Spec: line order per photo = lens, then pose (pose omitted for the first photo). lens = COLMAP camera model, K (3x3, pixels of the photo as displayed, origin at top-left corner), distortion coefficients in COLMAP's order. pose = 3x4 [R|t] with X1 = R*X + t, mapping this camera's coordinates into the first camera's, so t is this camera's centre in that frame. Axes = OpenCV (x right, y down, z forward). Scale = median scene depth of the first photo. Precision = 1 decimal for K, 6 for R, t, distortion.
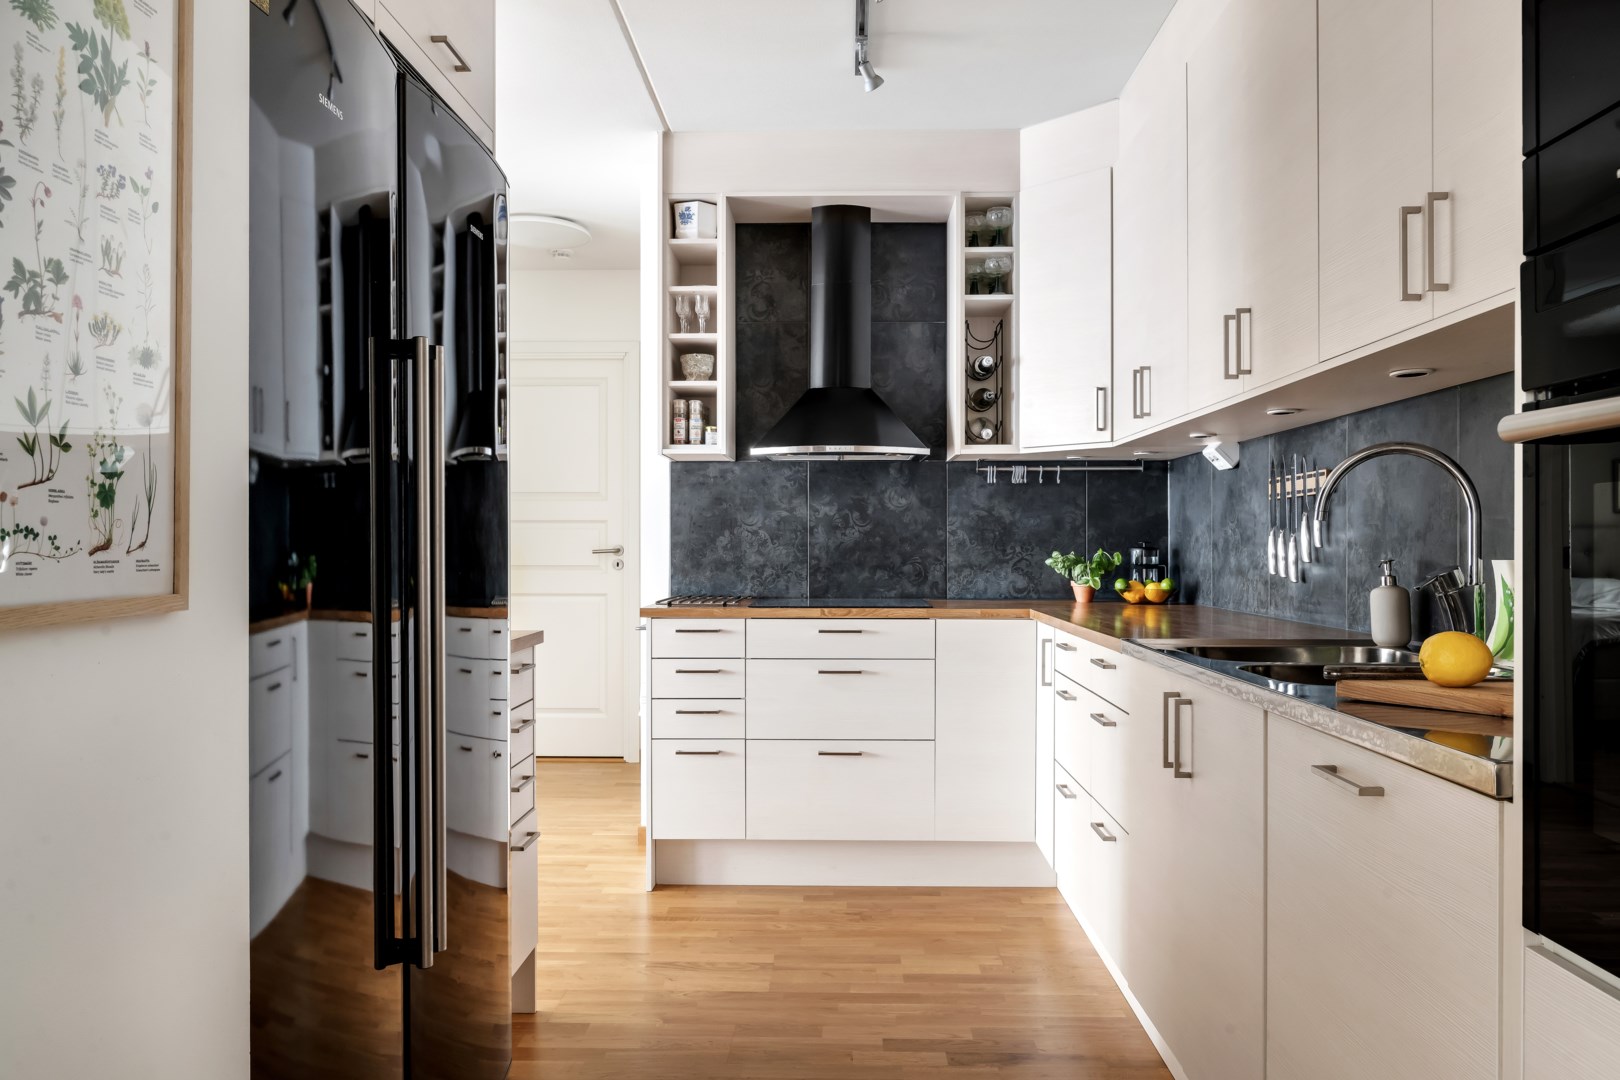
lens RADIAL K [[1187.3, 0, 810.5], [0, 1187.3, 550.5], [0, 0, 1]] dist [-0.006072, 0.008202]
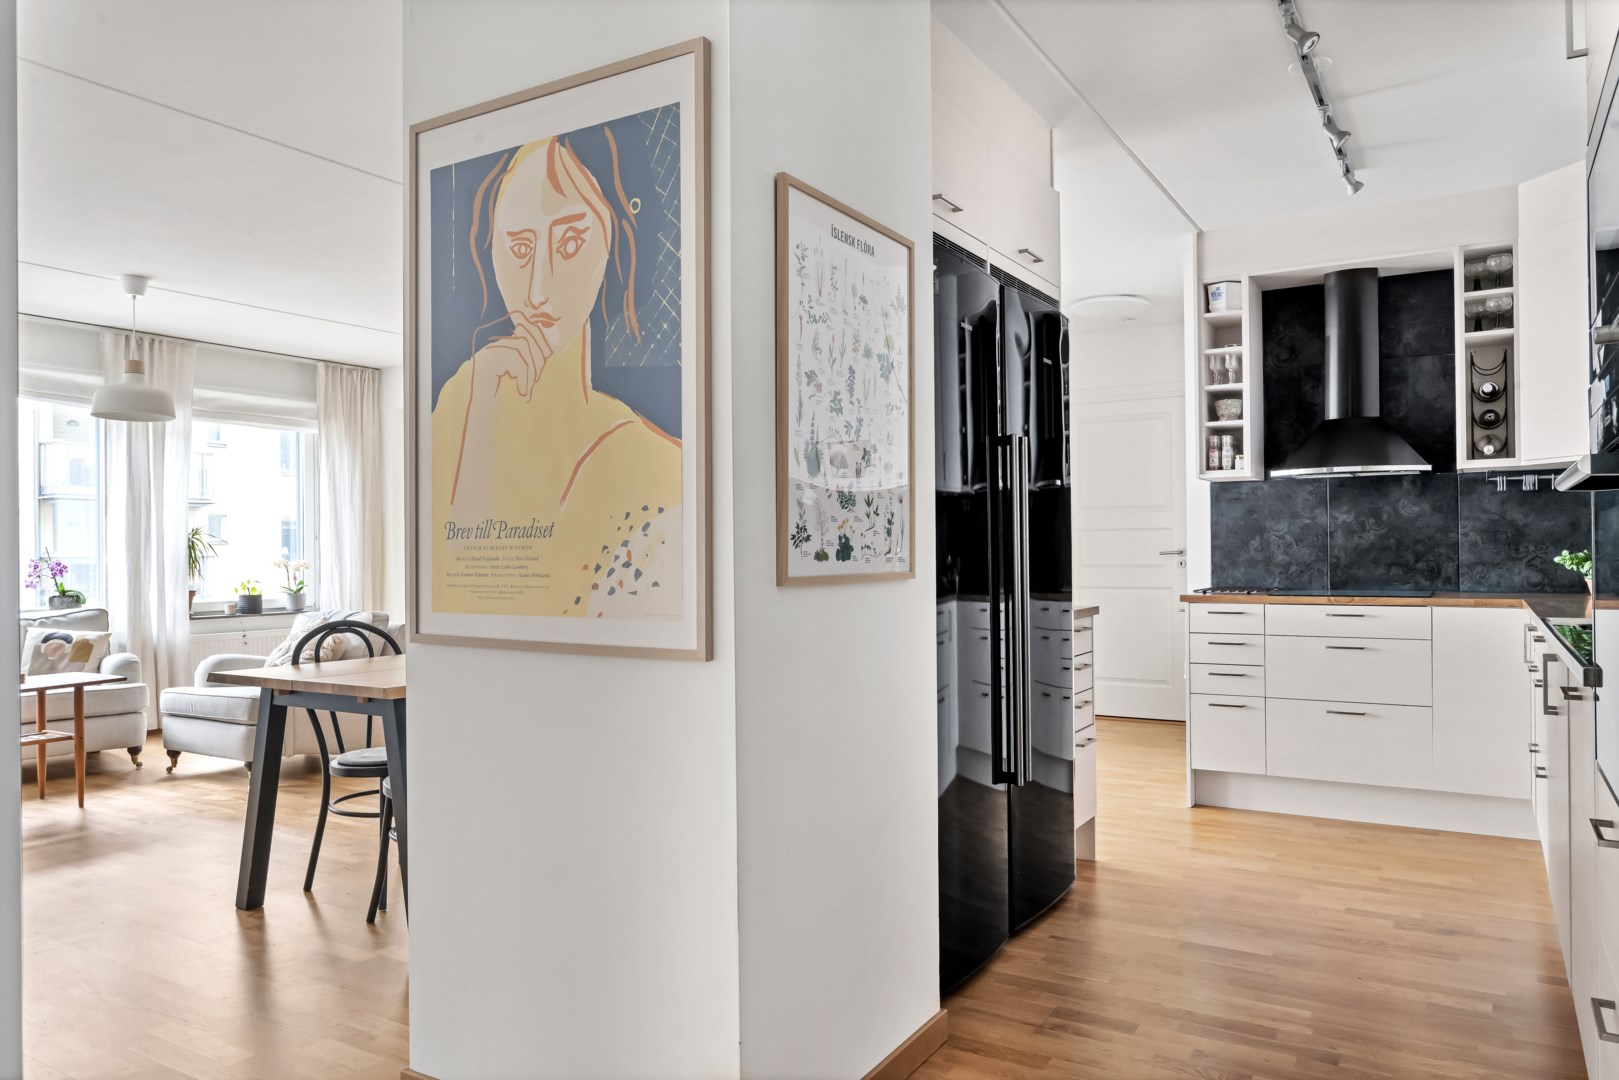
lens RADIAL K [[1095.6, 0, 822.7], [0, 1095.6, 538.5], [0, 0, 1]] dist [-0.002174, 0.002312]
pose [[0.873524, -0.013272, -0.486600, 0.098117], [0.006489, 0.999857, -0.015622, 0.001559], [0.486738, 0.010489, 0.873485, -0.254793]]
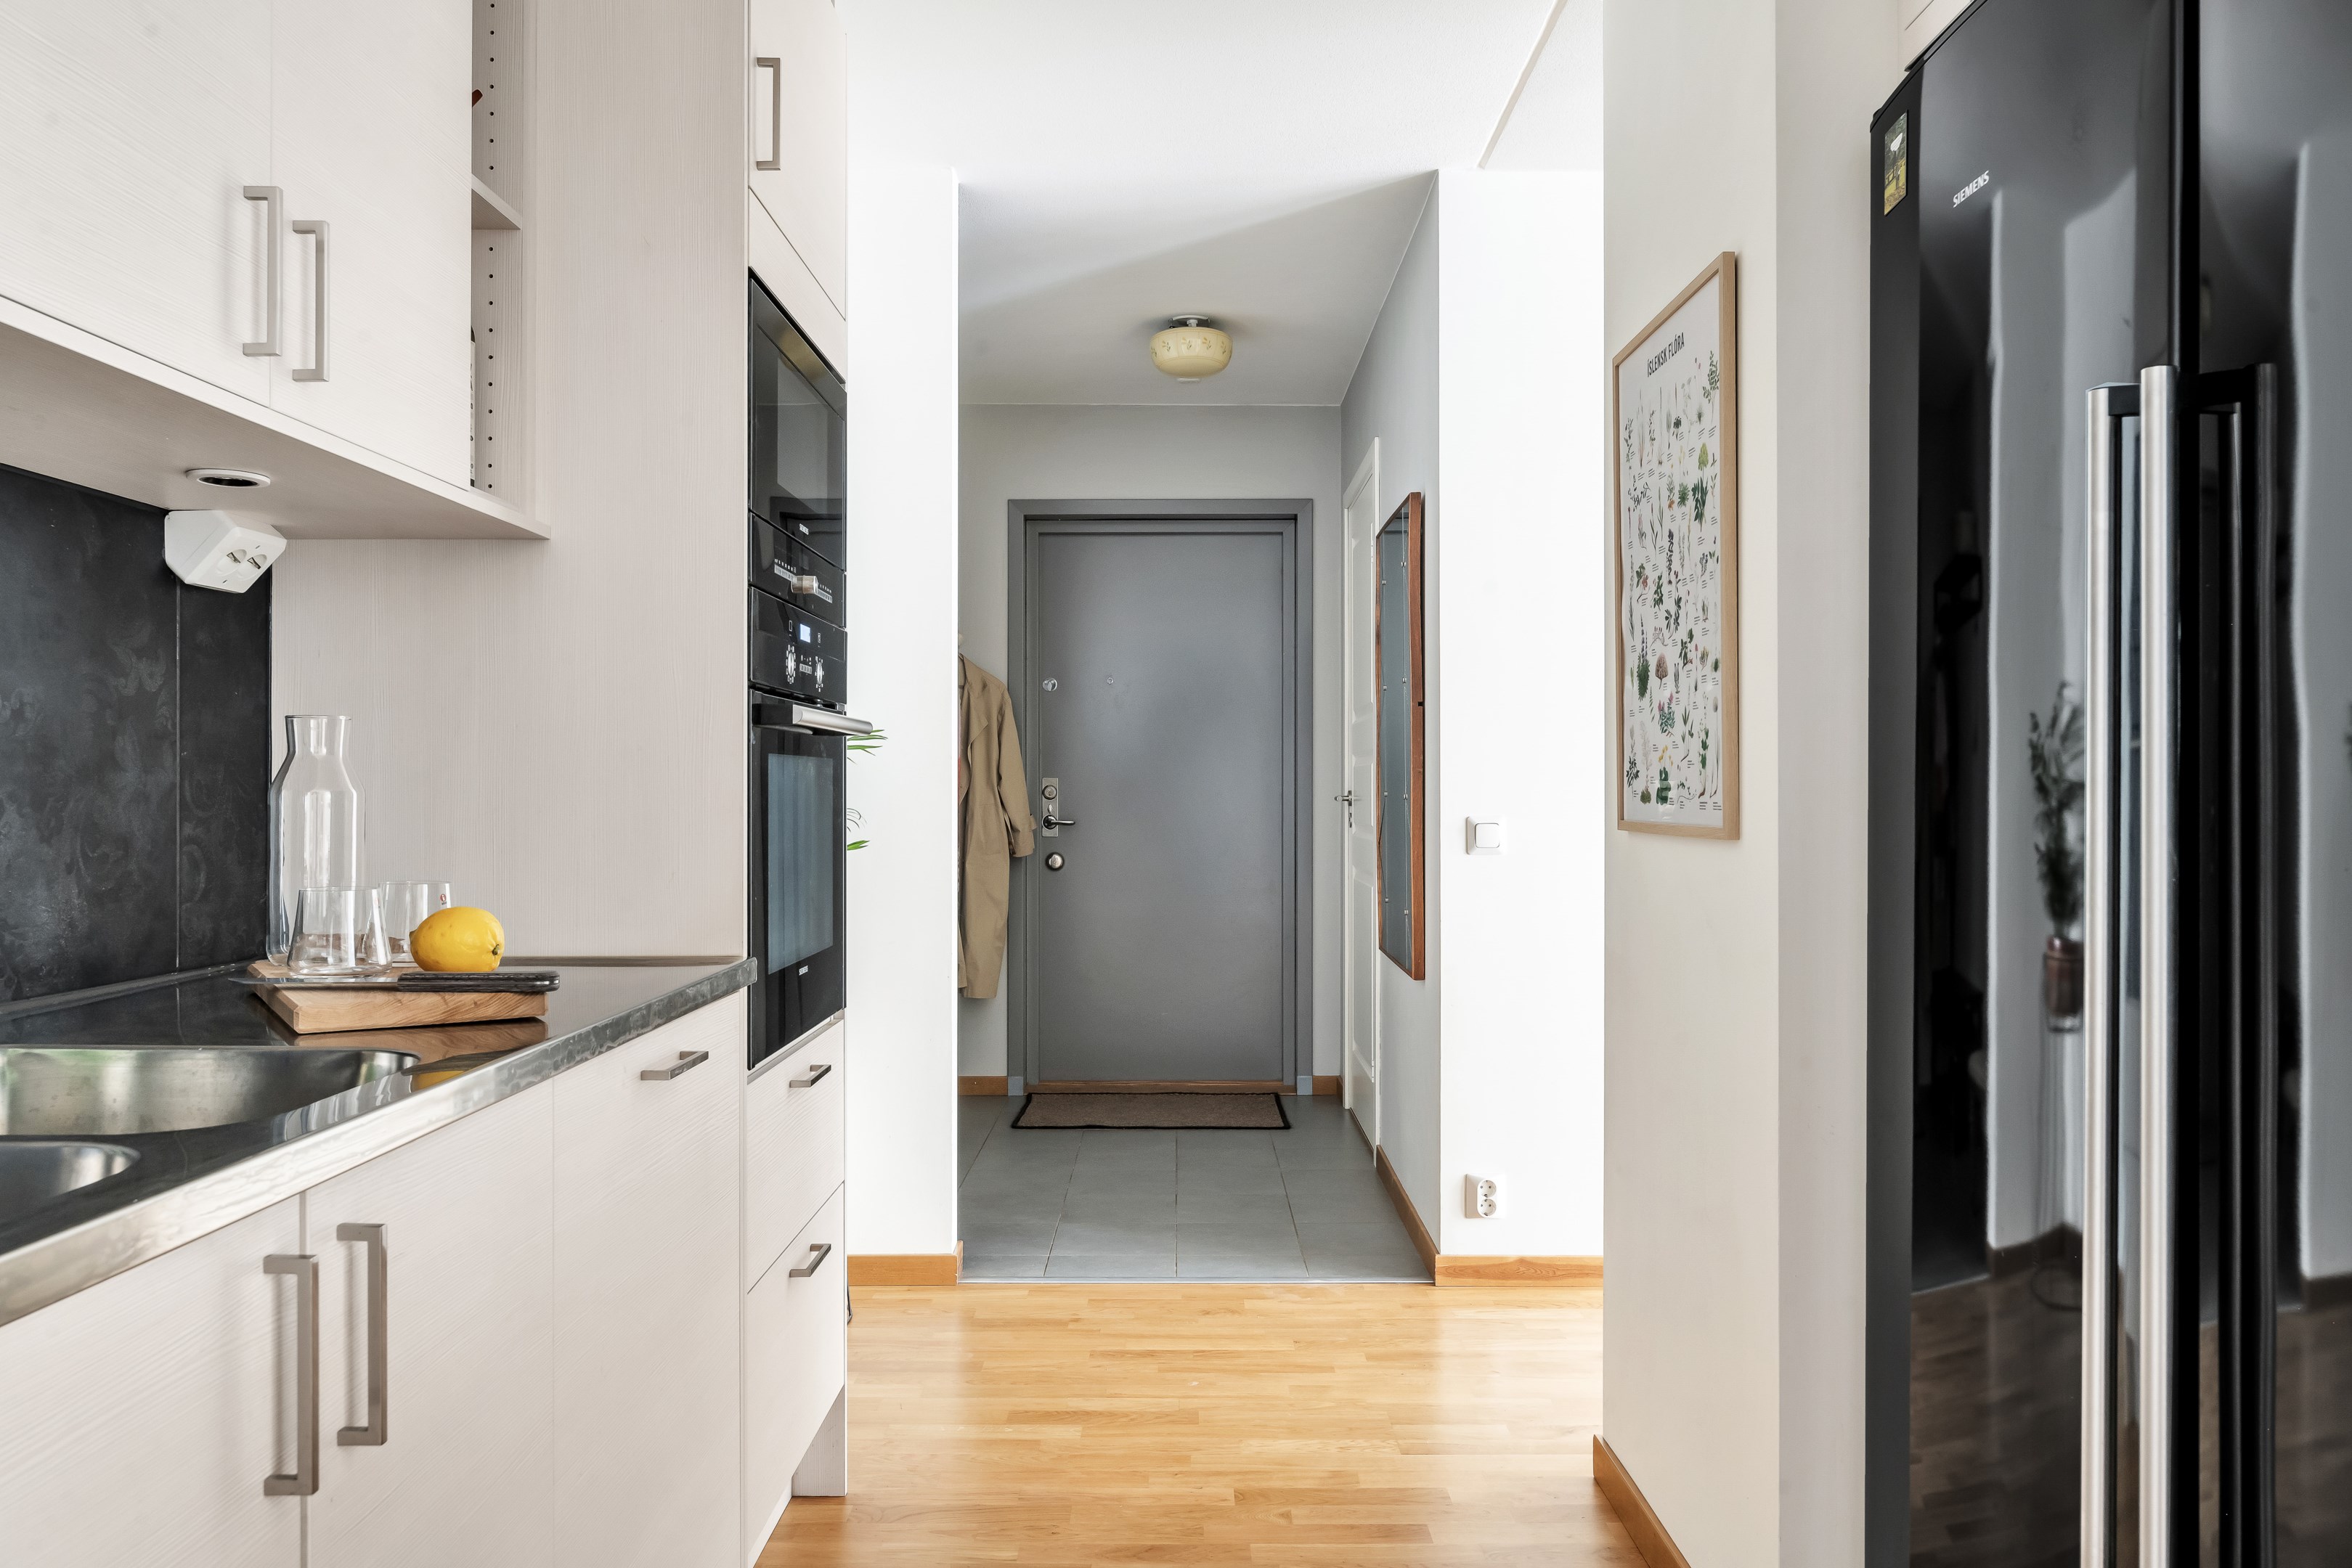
lens RADIAL K [[1723.5, 0, 1180.7], [0, 1723.5, 782.7], [0, 0, 1]] dist [-0.006072, 0.008202]
pose [[-0.999600, 0.002100, -0.028195, 0.039005], [0.002064, 0.999997, 0.001306, -0.004353], [0.028198, 0.001247, -0.999602, 0.784570]]
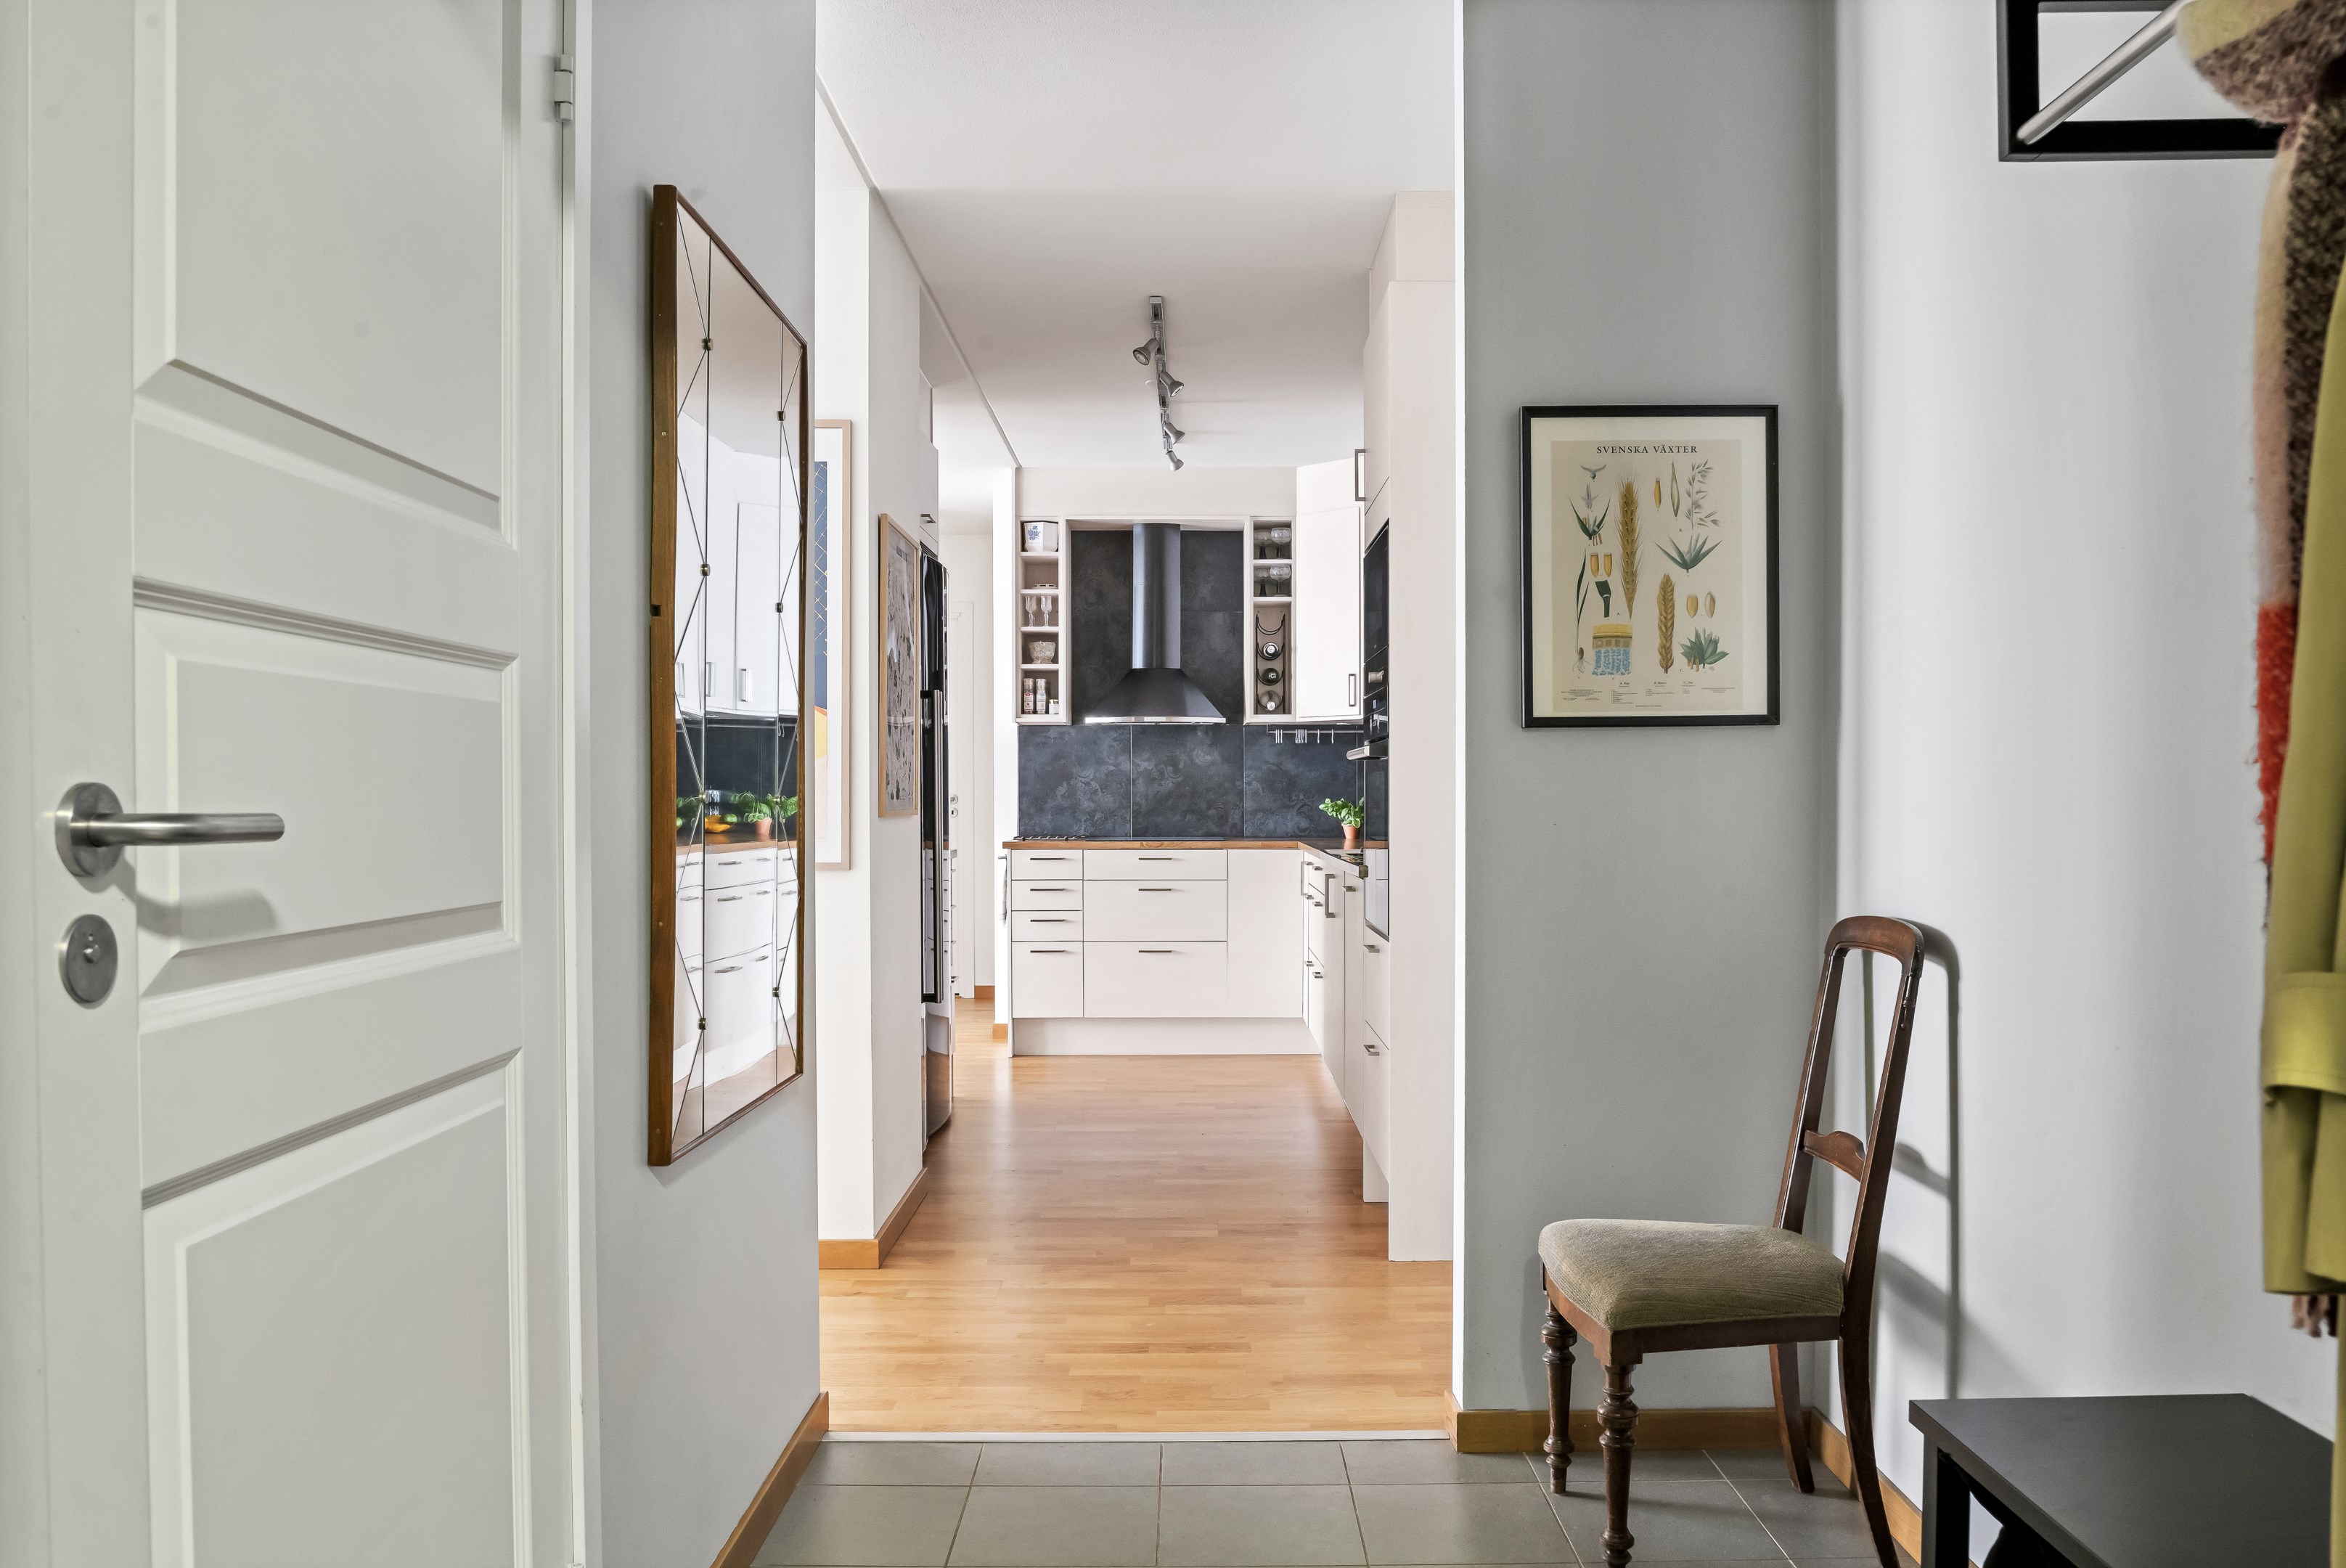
lens RADIAL K [[1750.7, 0, 1177.5], [0, 1750.7, 791.3], [0, 0, 1]] dist [-0.002187, -0.000091]
pose [[0.999757, -0.001717, 0.021978, 0.006779], [0.001881, 0.999971, -0.007440, 0.006958], [-0.021965, 0.007480, 0.999731, -0.861753]]
